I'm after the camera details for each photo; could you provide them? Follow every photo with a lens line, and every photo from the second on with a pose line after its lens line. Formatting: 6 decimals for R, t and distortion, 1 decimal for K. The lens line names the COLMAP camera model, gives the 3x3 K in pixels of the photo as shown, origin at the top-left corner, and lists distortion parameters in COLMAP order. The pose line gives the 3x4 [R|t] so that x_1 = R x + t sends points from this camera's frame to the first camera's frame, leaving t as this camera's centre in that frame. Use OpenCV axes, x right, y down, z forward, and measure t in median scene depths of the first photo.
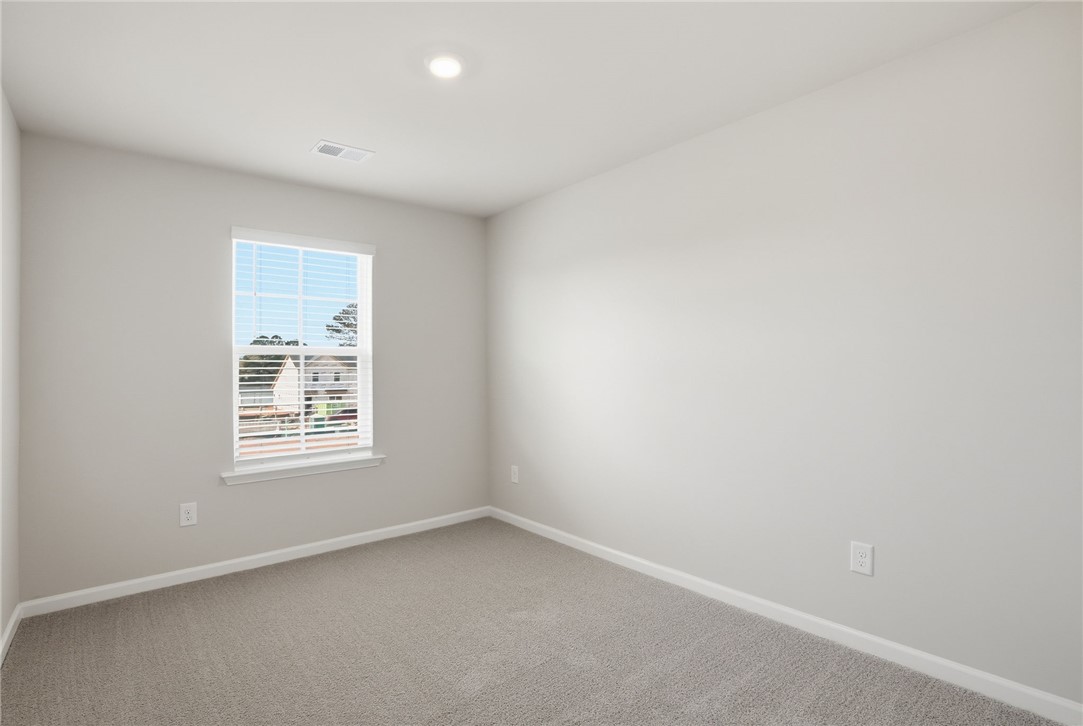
lens RADIAL K [[518.6, 0, 545.0], [0, 518.6, 358.2], [0, 0, 1]] dist [-0.000112, 0.001226]
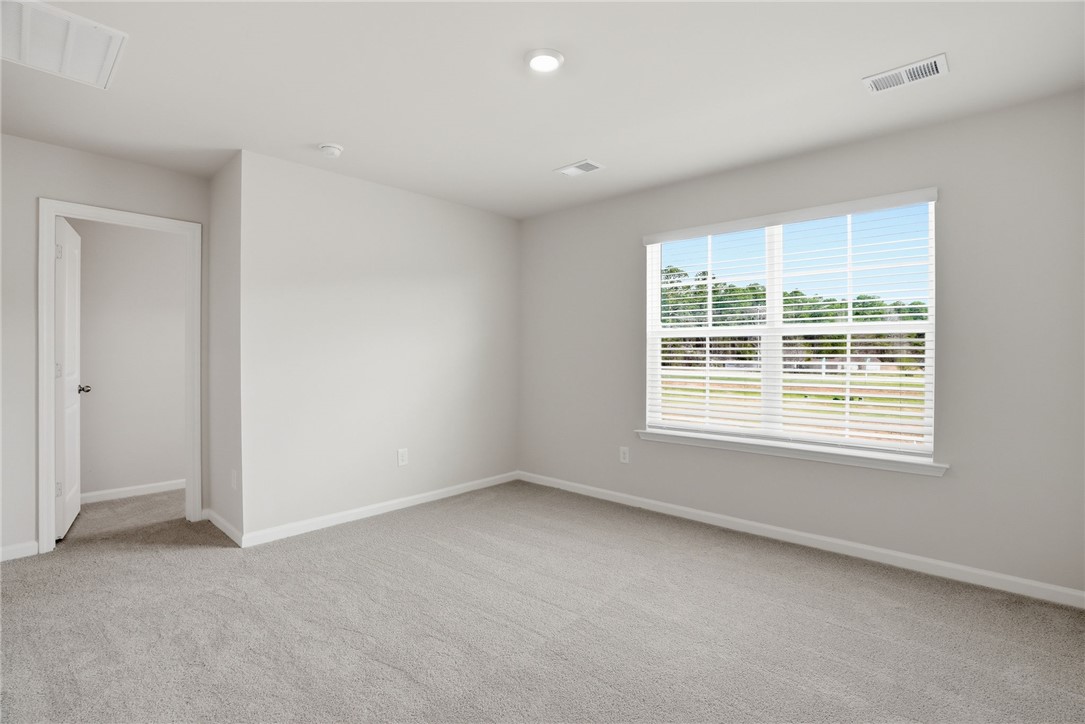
lens RADIAL K [[567.1, 0, 545.4], [0, 567.1, 353.2], [0, 0, 1]] dist [-0.002661, 0.001043]
pose [[0.160986, 0.022774, -0.986694, 0.739080], [0.012599, 0.999605, 0.025128, -0.005814], [0.986876, -0.016477, 0.160635, 0.555791]]
